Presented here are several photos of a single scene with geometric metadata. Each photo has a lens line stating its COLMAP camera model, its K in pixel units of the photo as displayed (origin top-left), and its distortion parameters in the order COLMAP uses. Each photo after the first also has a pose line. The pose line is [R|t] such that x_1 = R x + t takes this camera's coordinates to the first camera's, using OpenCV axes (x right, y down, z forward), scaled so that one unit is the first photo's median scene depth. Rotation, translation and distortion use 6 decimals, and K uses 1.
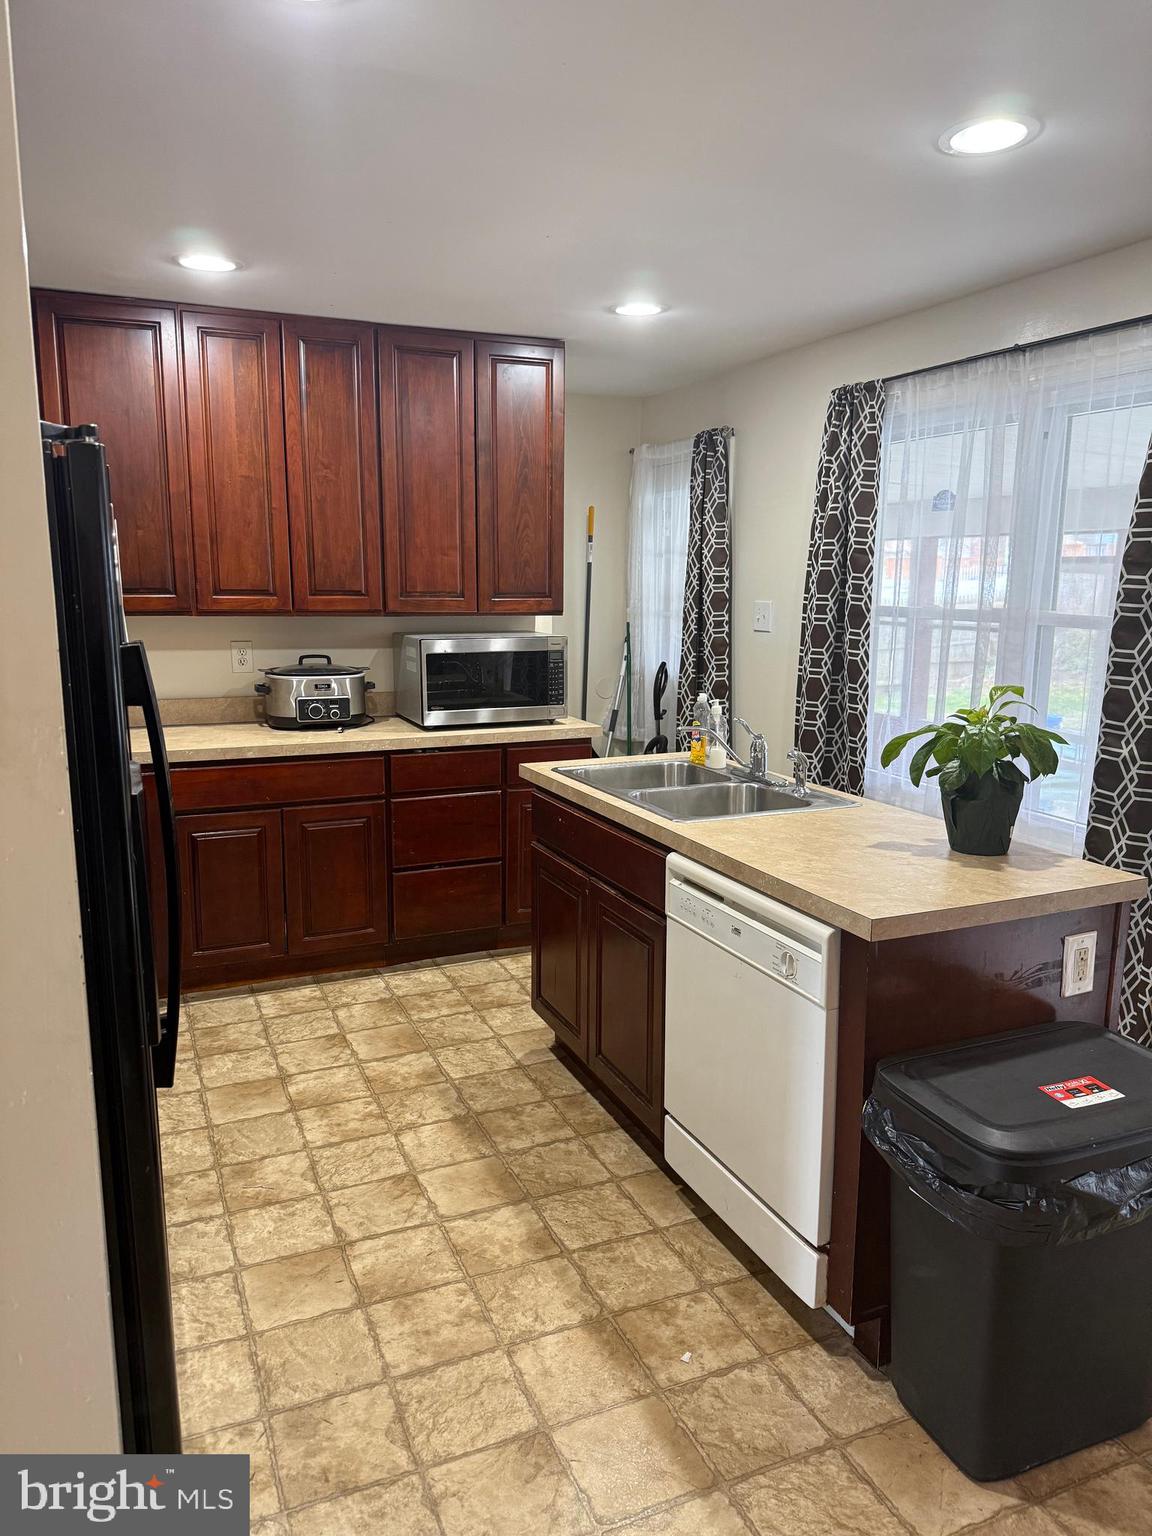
lens RADIAL K [[1078.0, 0, 579.2], [0, 1078.0, 773.7], [0, 0, 1]] dist [0.072282, -0.065111]
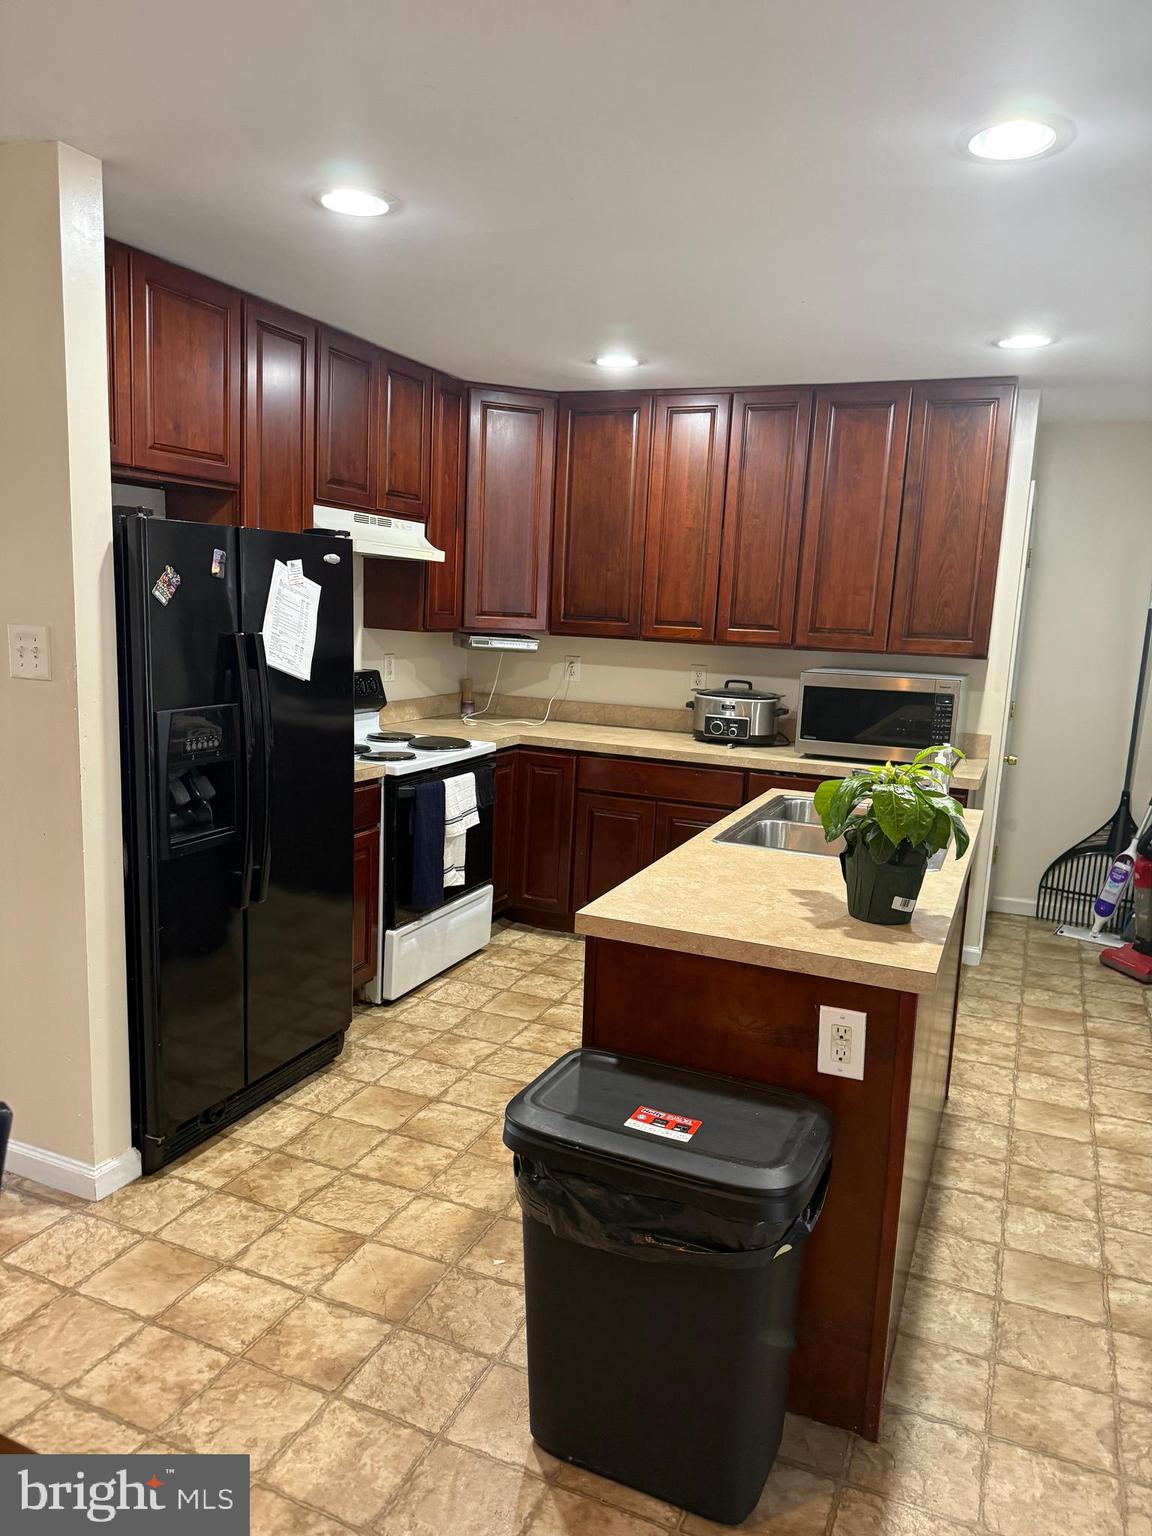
lens RADIAL K [[1078.0, 0, 584.8], [0, 1078.0, 782.9], [0, 0, 1]] dist [0.072282, -0.065111]
pose [[0.684307, 0.143824, -0.714869, 0.496418], [-0.166279, 0.985305, 0.039063, -0.021144], [0.709982, 0.092136, 0.698166, 0.102029]]
